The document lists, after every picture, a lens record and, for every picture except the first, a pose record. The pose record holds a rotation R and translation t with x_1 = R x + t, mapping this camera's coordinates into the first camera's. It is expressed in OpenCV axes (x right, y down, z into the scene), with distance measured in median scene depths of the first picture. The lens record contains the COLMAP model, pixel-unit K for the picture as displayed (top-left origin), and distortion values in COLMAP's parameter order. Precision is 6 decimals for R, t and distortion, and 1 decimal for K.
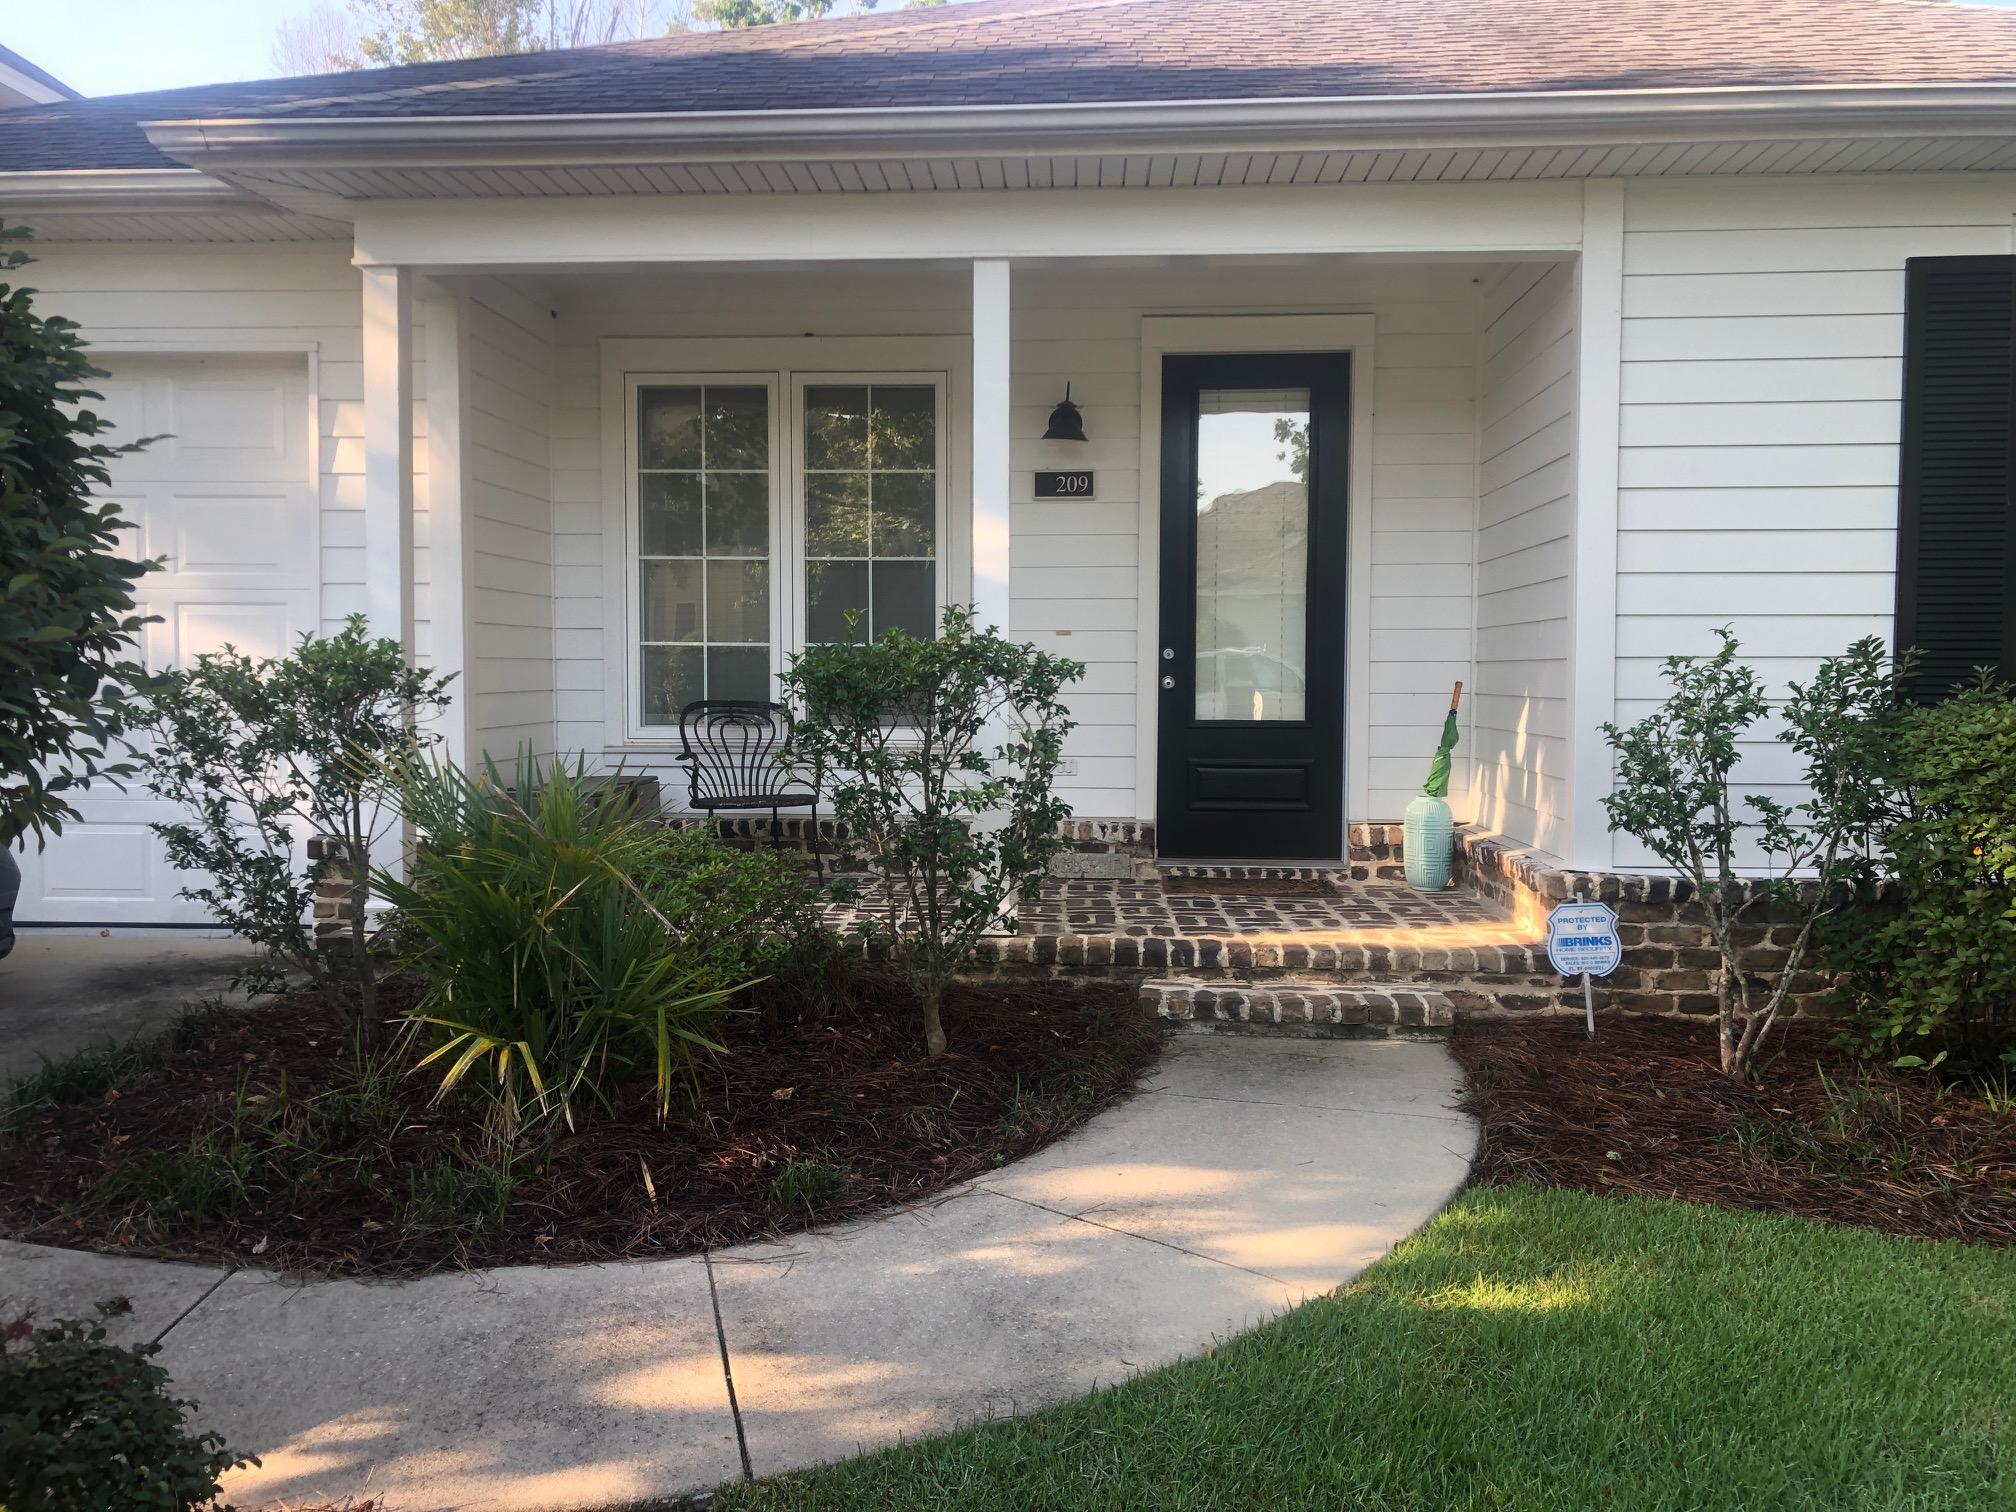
lens RADIAL K [[1699.0, 0, 1000.4], [0, 1699.0, 743.8], [0, 0, 1]] dist [0.023498, -0.040462]
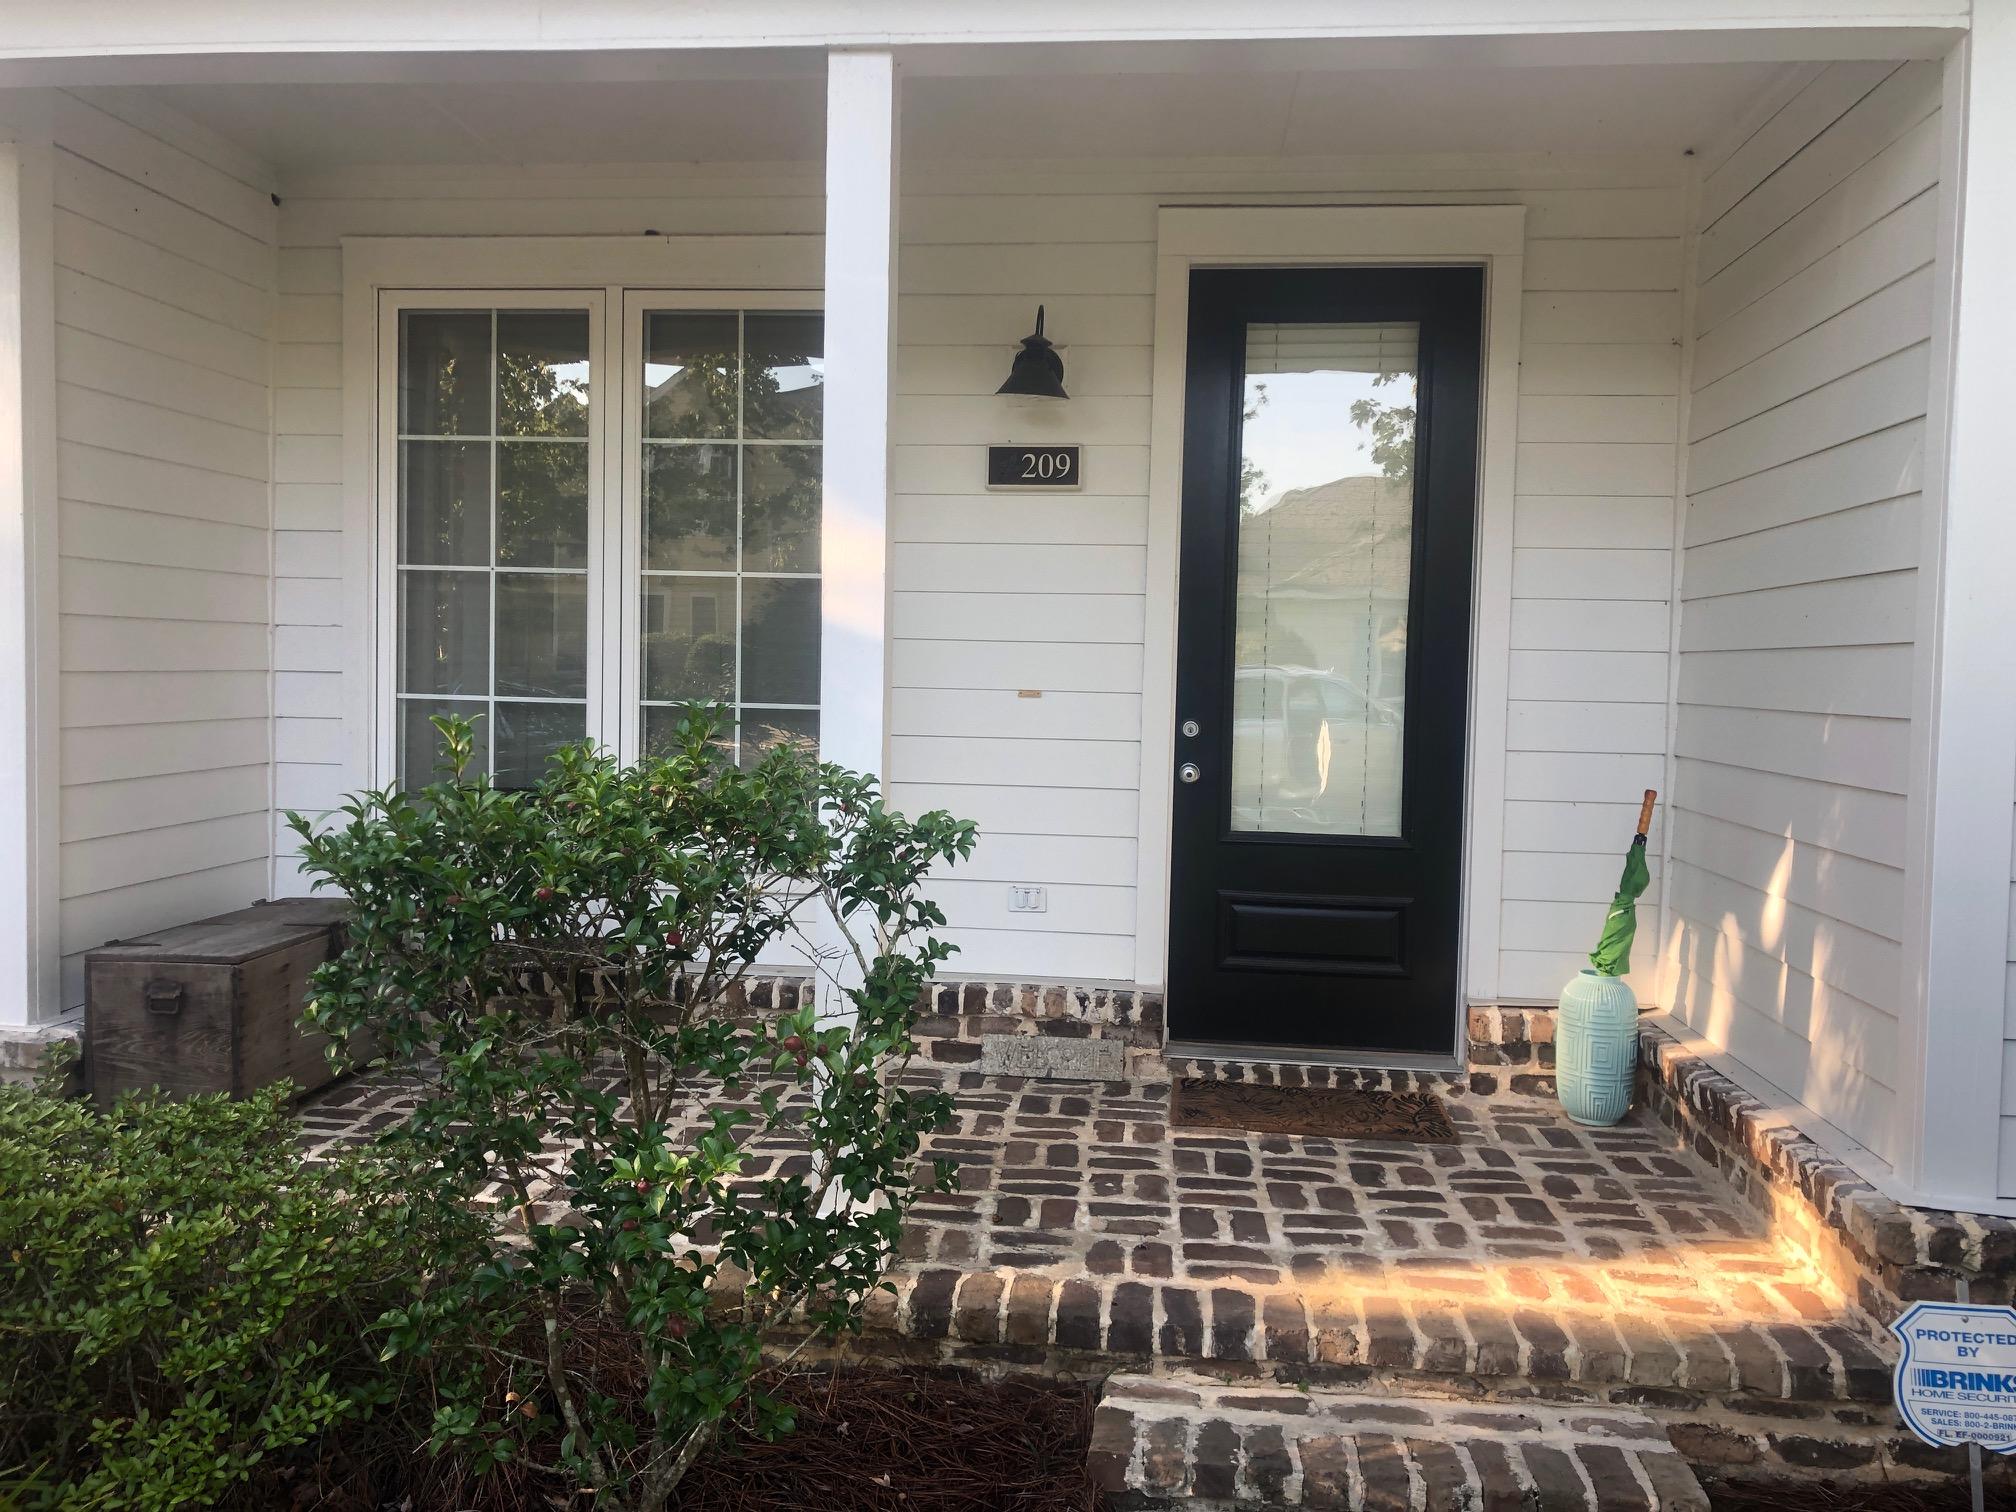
lens RADIAL K [[1699.0, 0, 1017.0], [0, 1699.0, 740.8], [0, 0, 1]] dist [0.023498, -0.040462]
pose [[0.999427, 0.019460, -0.027684, 0.063242], [-0.019392, 0.999808, 0.002717, -0.061775], [0.027731, -0.002179, 0.999613, 0.435995]]
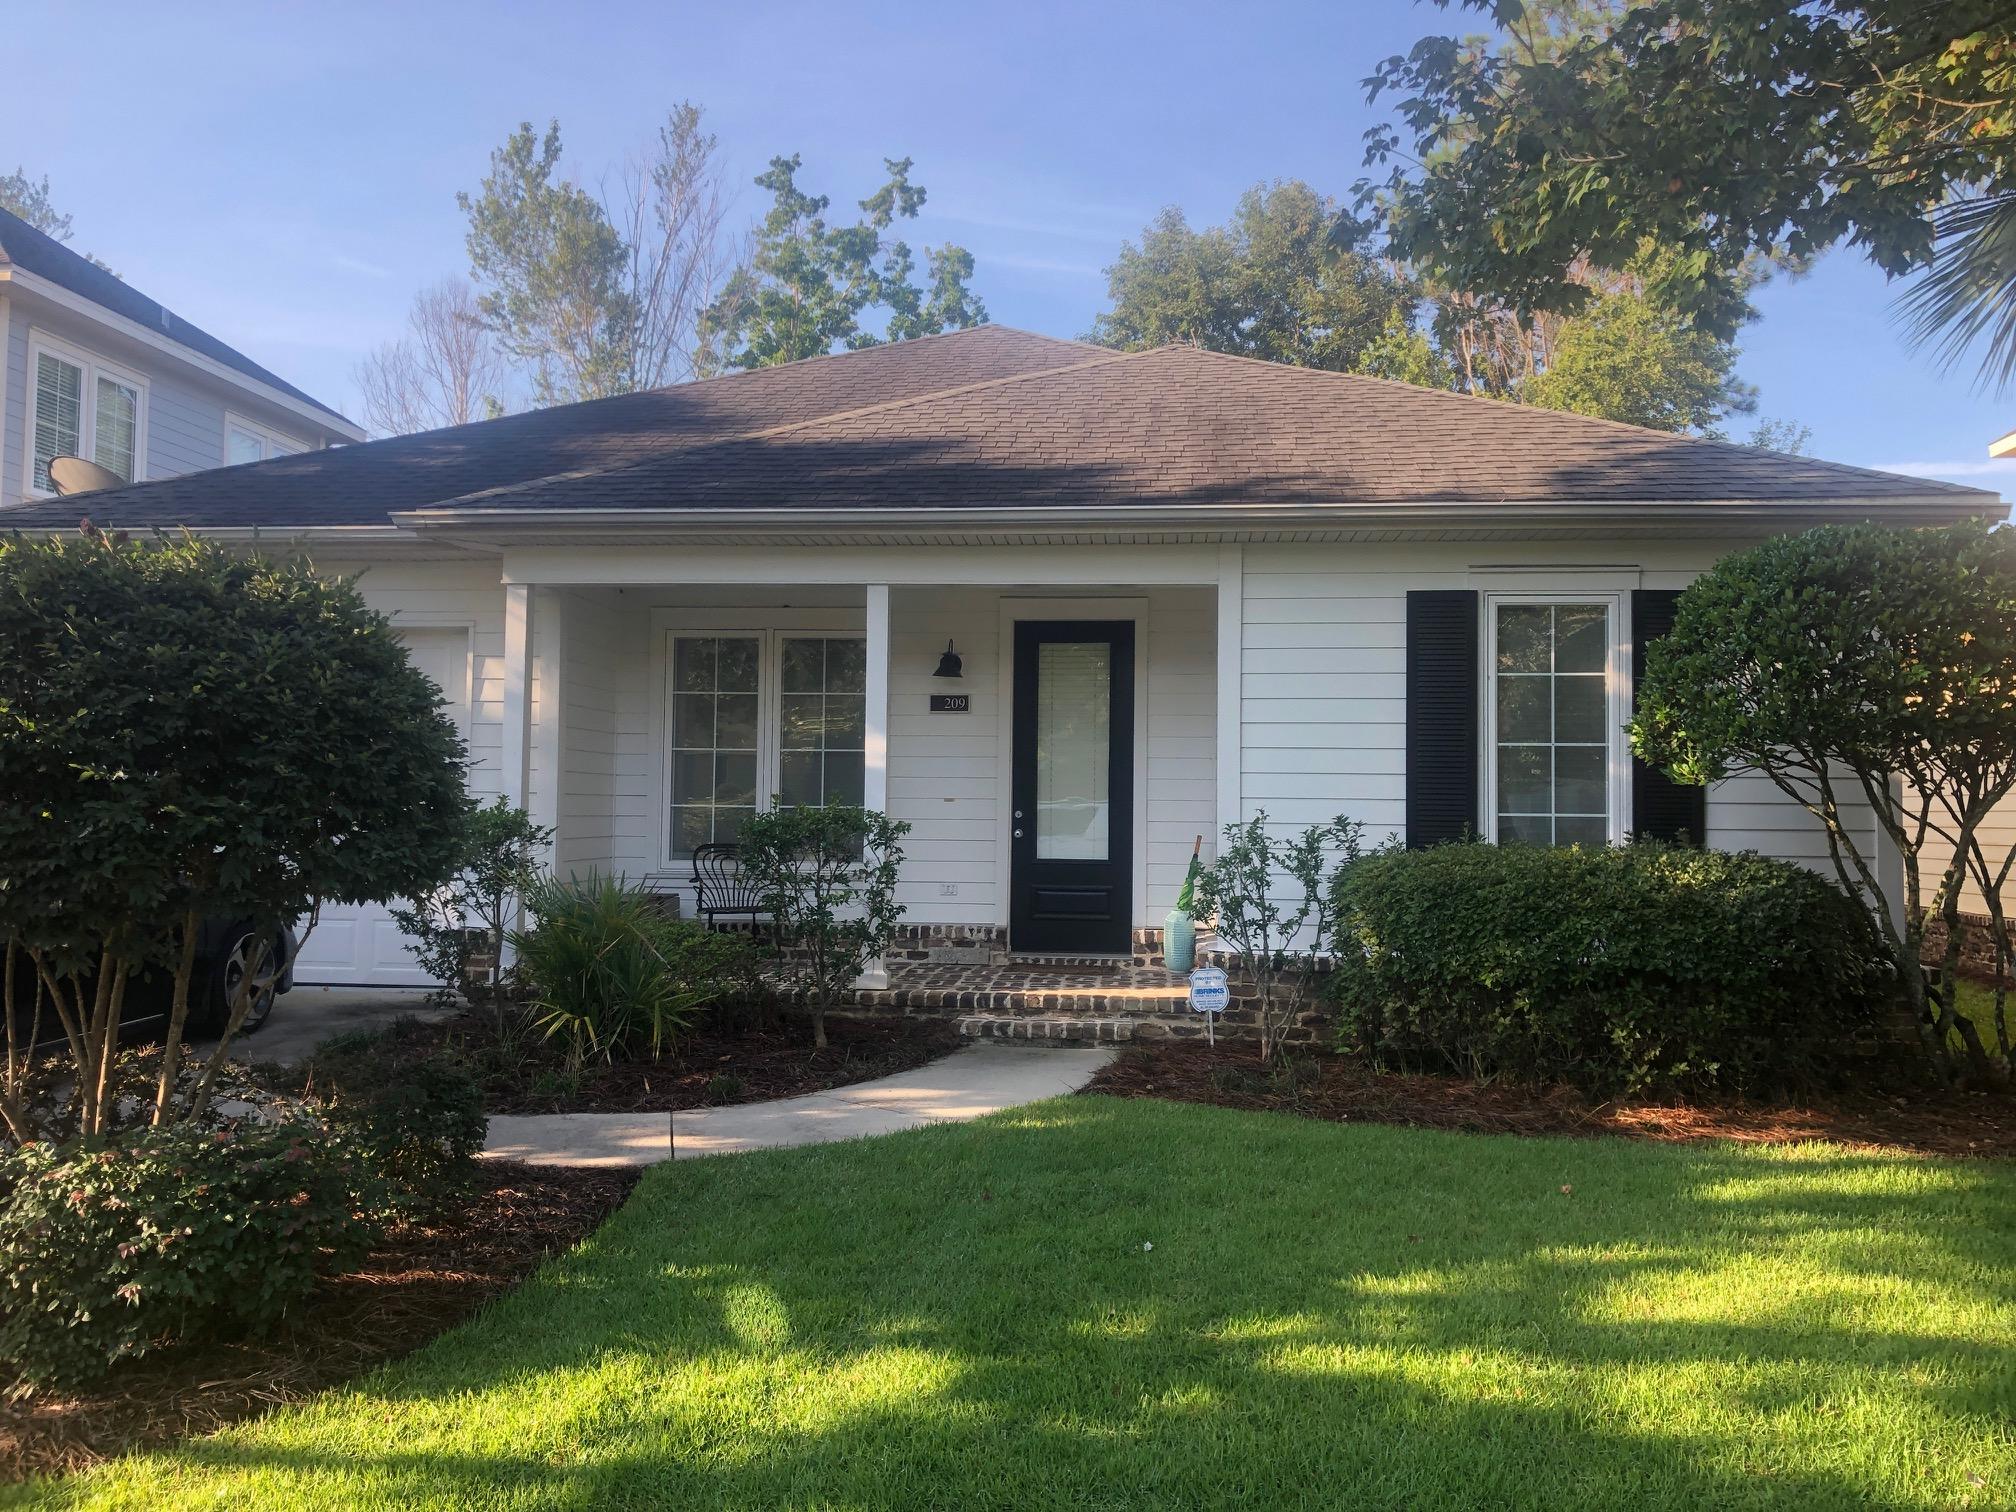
lens RADIAL K [[1699.0, 0, 1027.7], [0, 1699.0, 712.8], [0, 0, 1]] dist [0.023498, -0.040462]
pose [[0.999694, 0.006736, -0.023822, 0.178916], [-0.009126, 0.994774, -0.101689, 0.012613], [0.023013, 0.101875, 0.994531, -0.641825]]
